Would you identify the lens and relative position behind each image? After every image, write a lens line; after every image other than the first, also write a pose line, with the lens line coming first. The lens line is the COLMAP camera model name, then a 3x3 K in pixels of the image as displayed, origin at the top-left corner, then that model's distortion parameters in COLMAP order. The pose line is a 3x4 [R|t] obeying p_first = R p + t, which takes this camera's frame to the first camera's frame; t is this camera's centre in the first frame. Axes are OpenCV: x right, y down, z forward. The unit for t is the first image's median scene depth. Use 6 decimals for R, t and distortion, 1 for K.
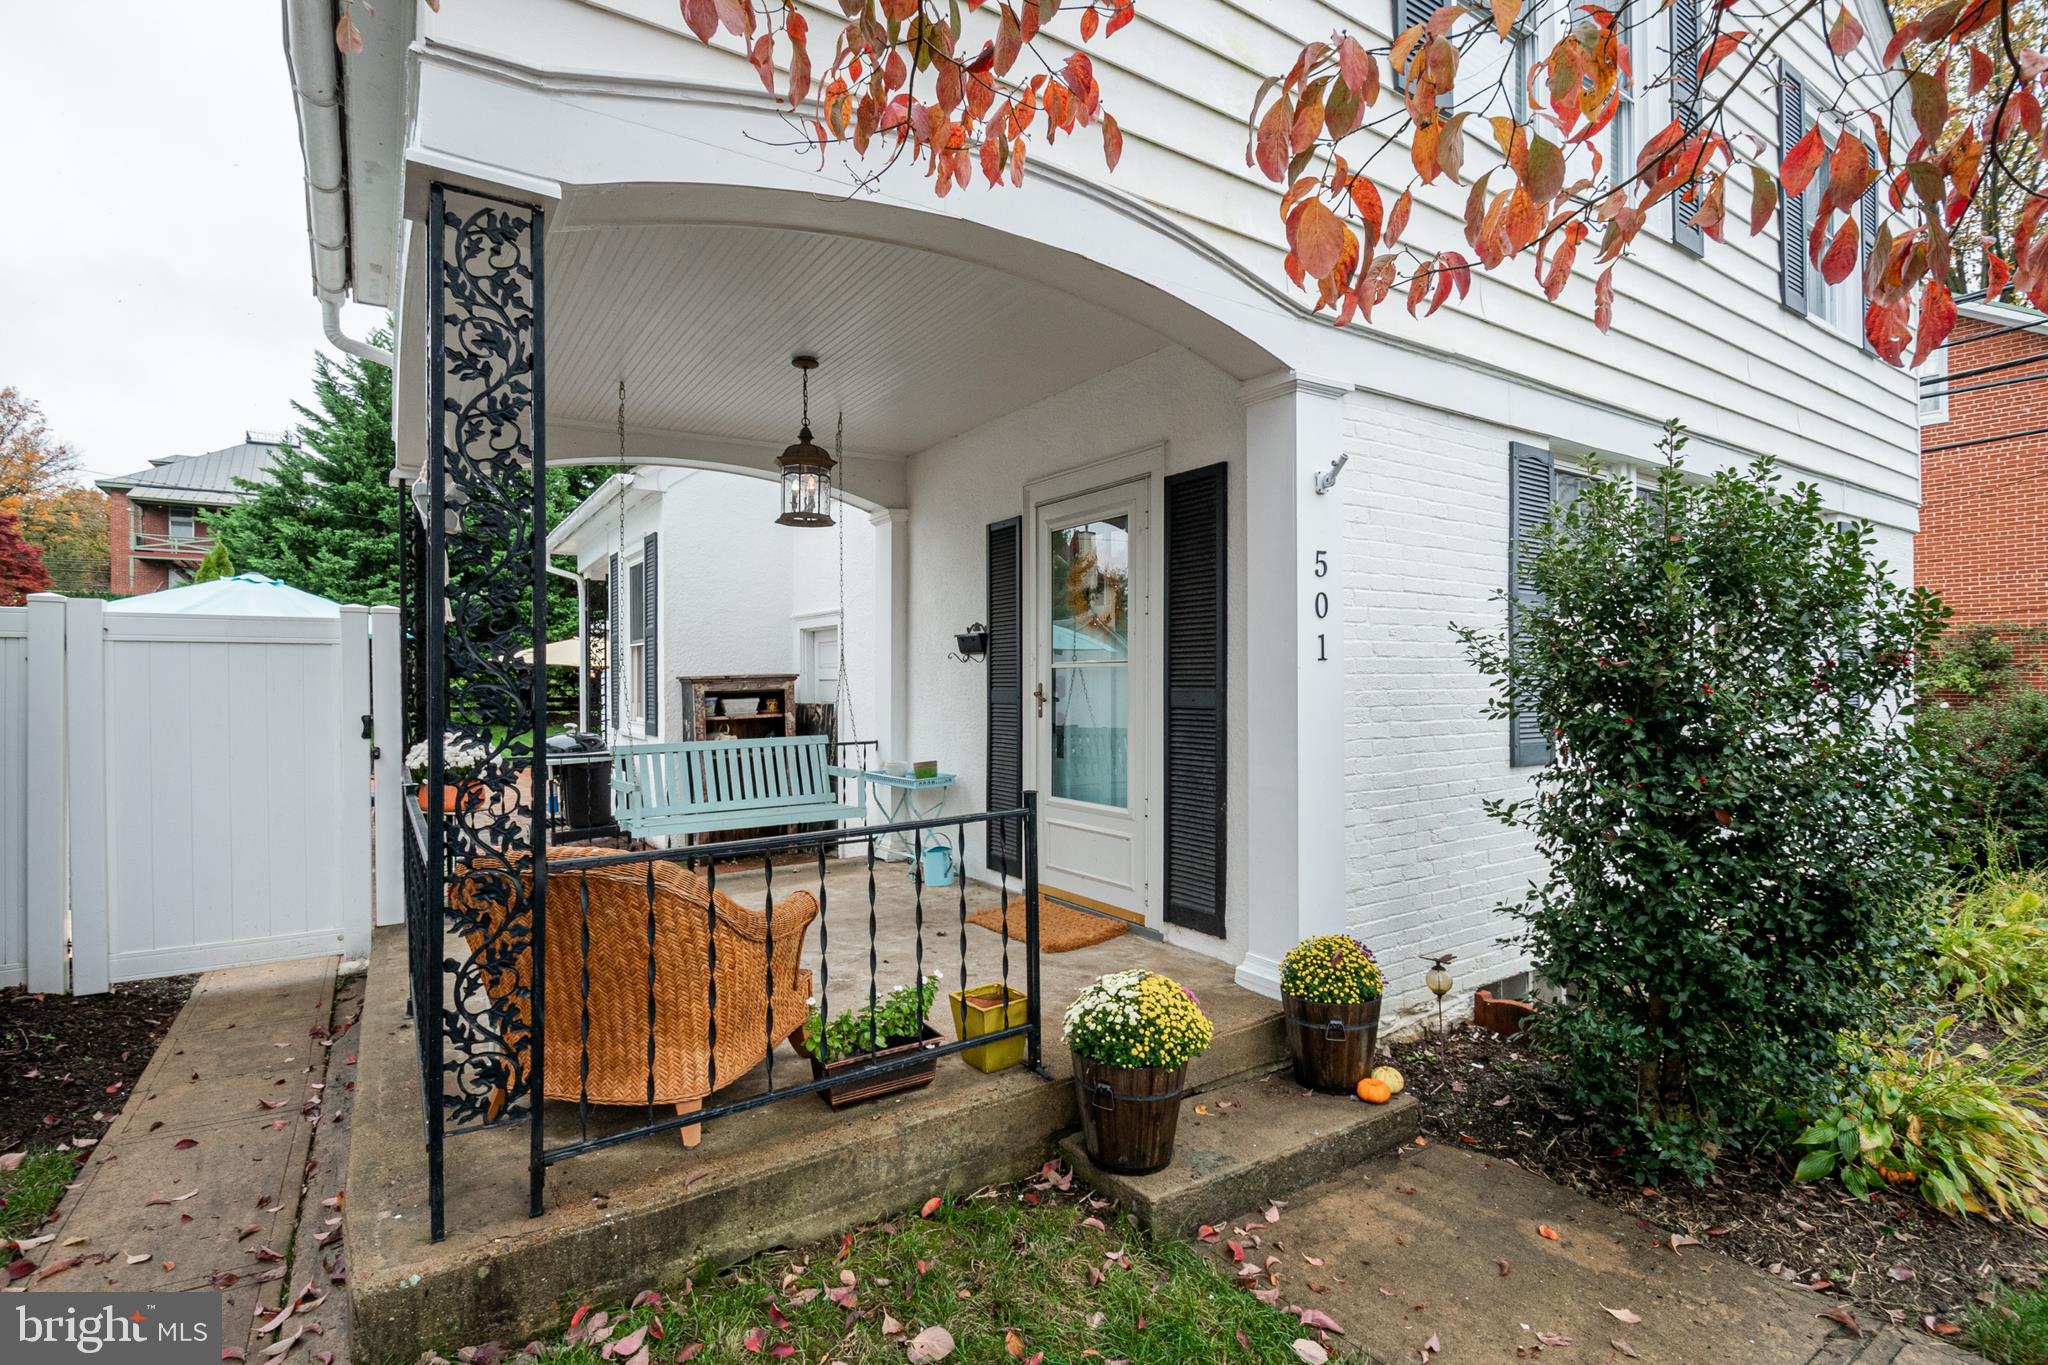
lens RADIAL K [[966.6, 0, 1020.1], [0, 966.6, 684.3], [0, 0, 1]] dist [-0.004663, -0.000344]
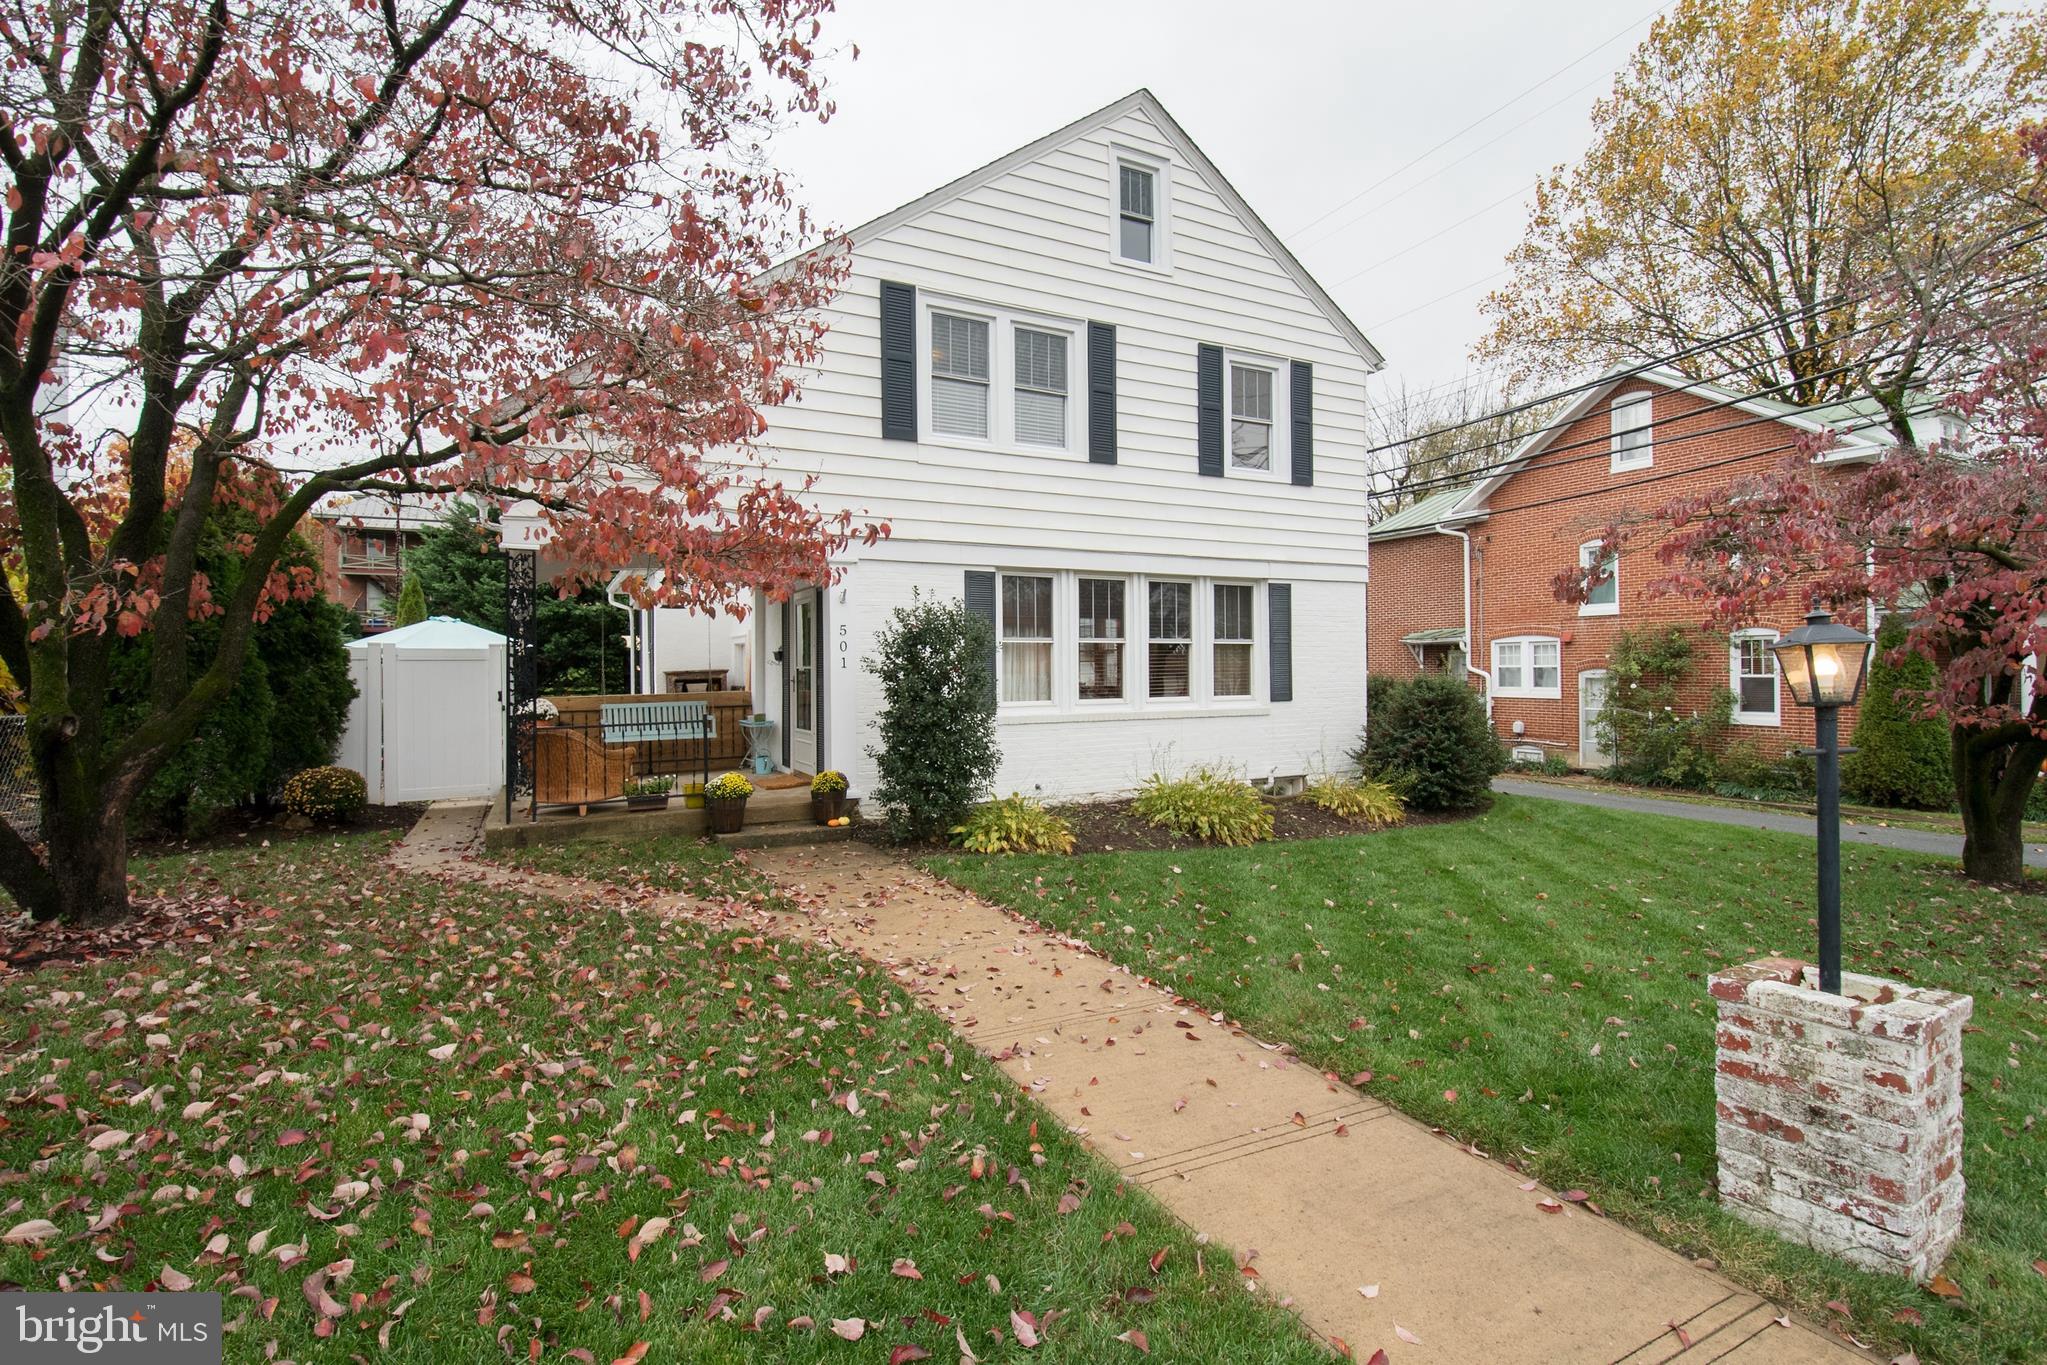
lens RADIAL K [[937.9, 0, 1021.8], [0, 937.9, 666.2], [0, 0, 1]] dist [-0.009527, -0.000869]
pose [[0.994510, -0.005849, -0.104476, 0.174580], [0.005587, 0.999980, -0.002797, -0.003248], [0.104491, 0.002198, 0.994523, -0.239038]]
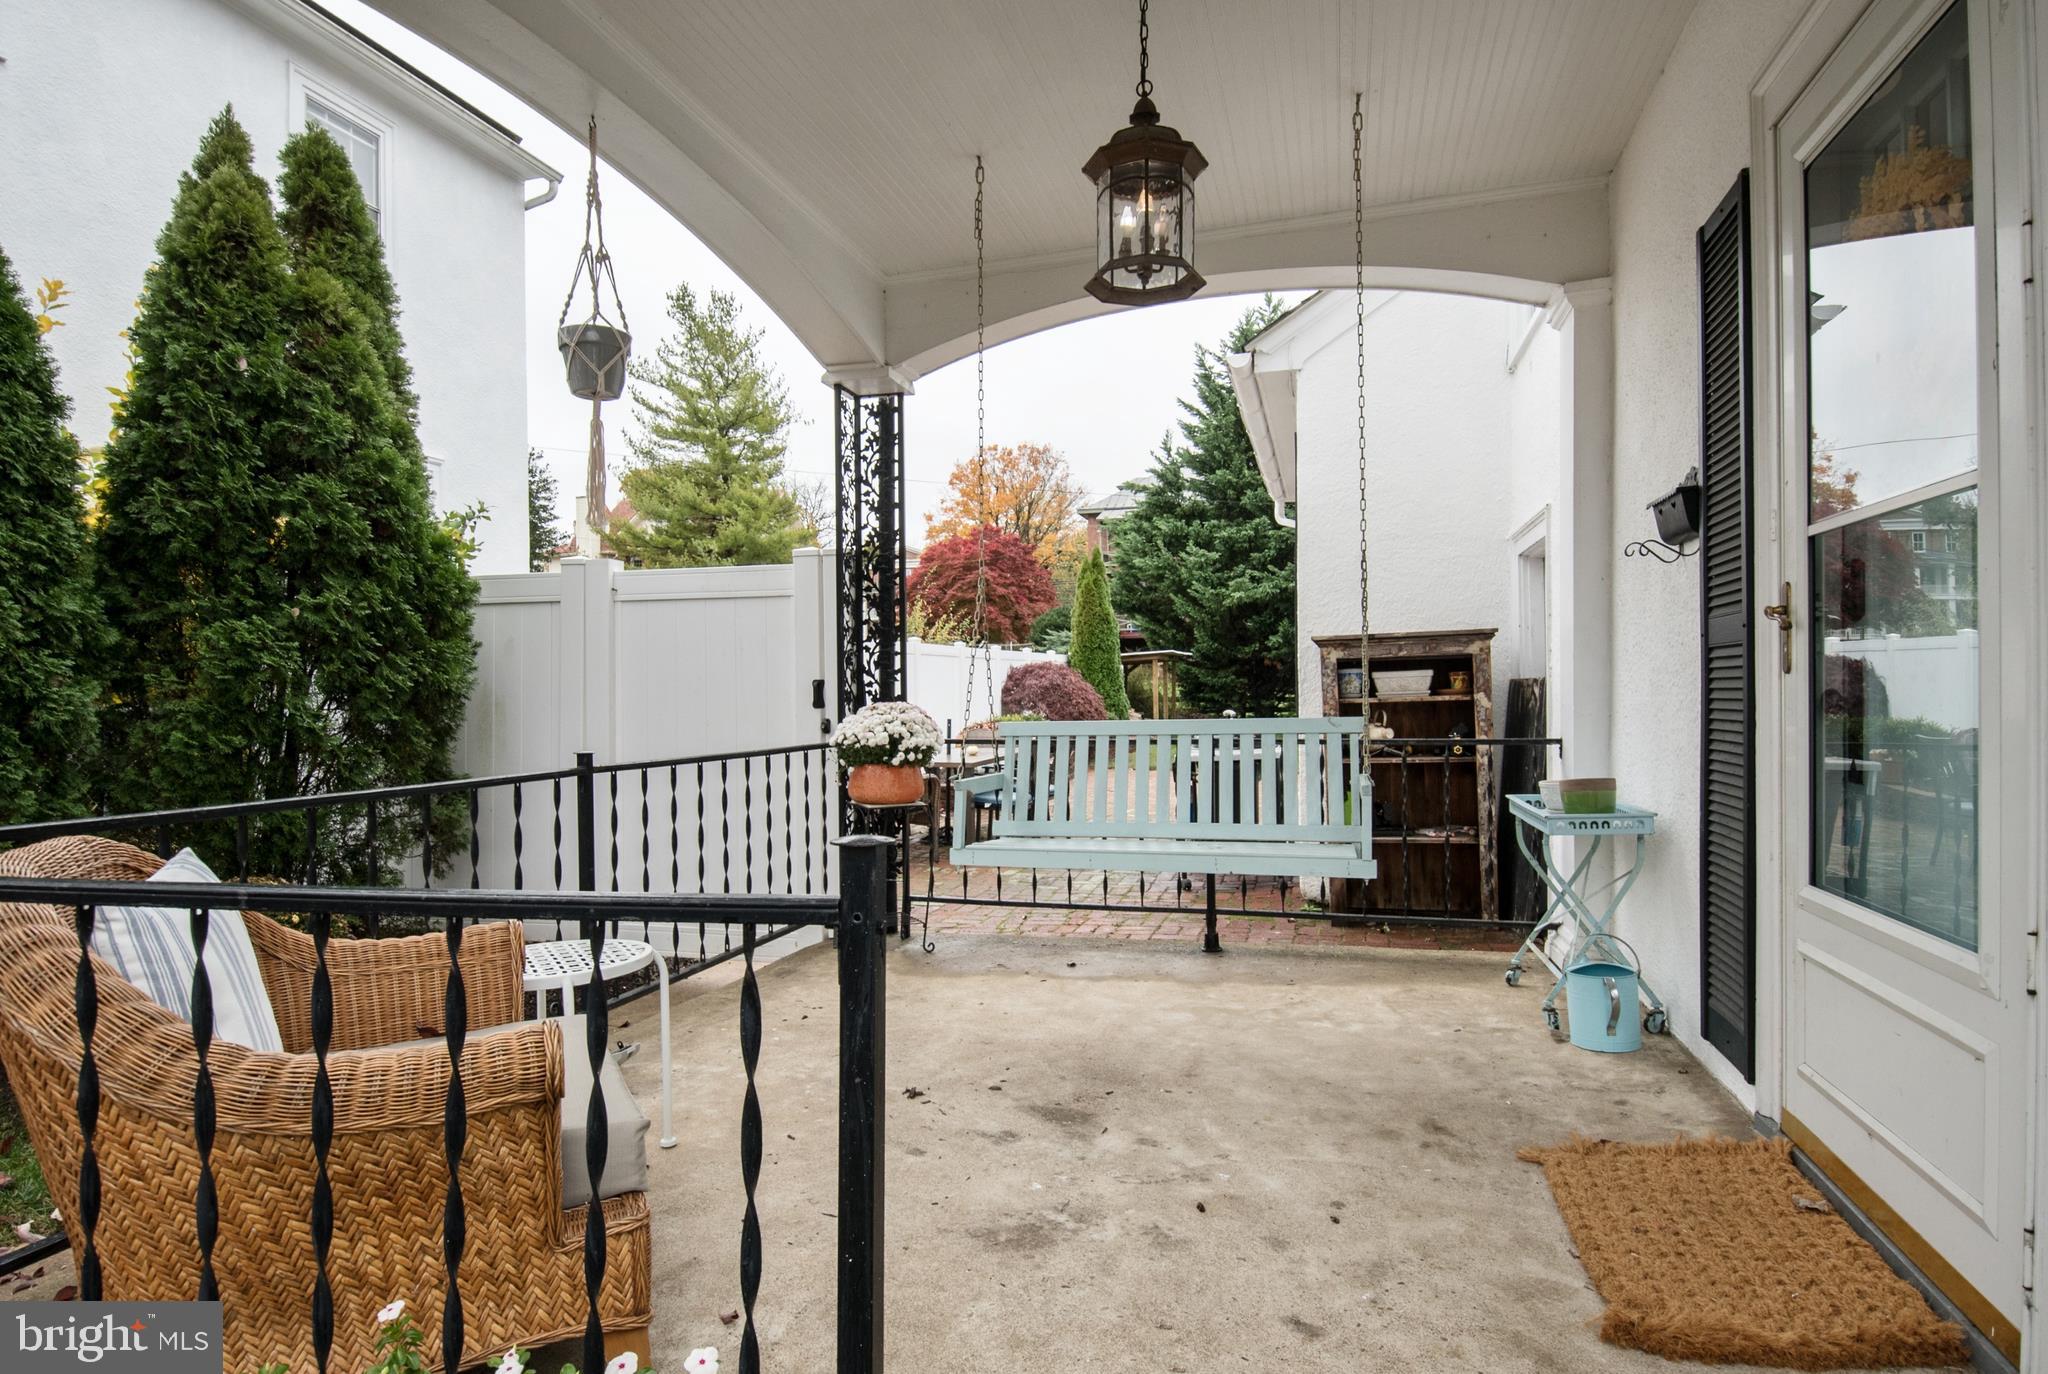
lens RADIAL K [[1141.9, 0, 1027.7], [0, 1141.9, 682.0], [0, 0, 1]] dist [0.003700, 0.000213]
pose [[0.657284, -0.008117, -0.753599, 0.038345], [0.003202, 0.999963, -0.007977, 0.009481], [0.753636, 0.002830, 0.657286, 0.113354]]
